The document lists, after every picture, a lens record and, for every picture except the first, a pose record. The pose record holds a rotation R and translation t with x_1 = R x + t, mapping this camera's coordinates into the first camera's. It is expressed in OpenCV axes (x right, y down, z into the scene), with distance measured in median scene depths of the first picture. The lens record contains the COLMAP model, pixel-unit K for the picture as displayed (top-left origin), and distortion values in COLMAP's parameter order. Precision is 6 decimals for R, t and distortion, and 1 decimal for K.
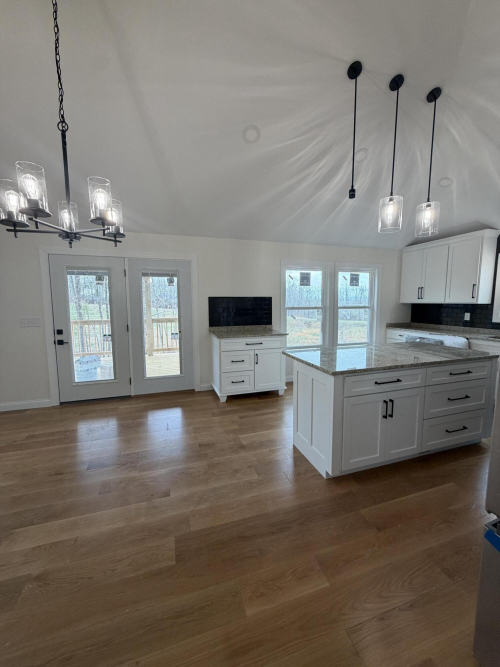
lens RADIAL K [[265.4, 0, 250.0], [0, 265.4, 333.5], [0, 0, 1]] dist [0.000055, -0.000051]
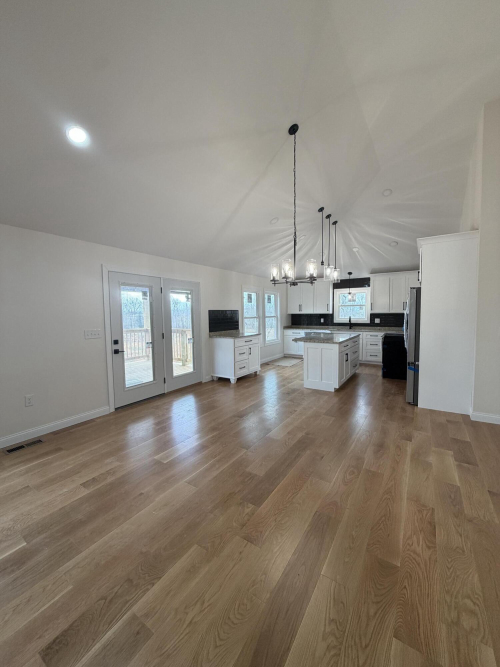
lens RADIAL K [[265.4, 0, 250.0], [0, 265.4, 333.5], [0, 0, 1]] dist [0.000055, -0.000051]
pose [[0.780266, -0.054845, 0.623039, -0.871116], [0.085044, 0.996200, -0.018812, 0.024096], [-0.619640, 0.067664, 0.781964, -0.177697]]
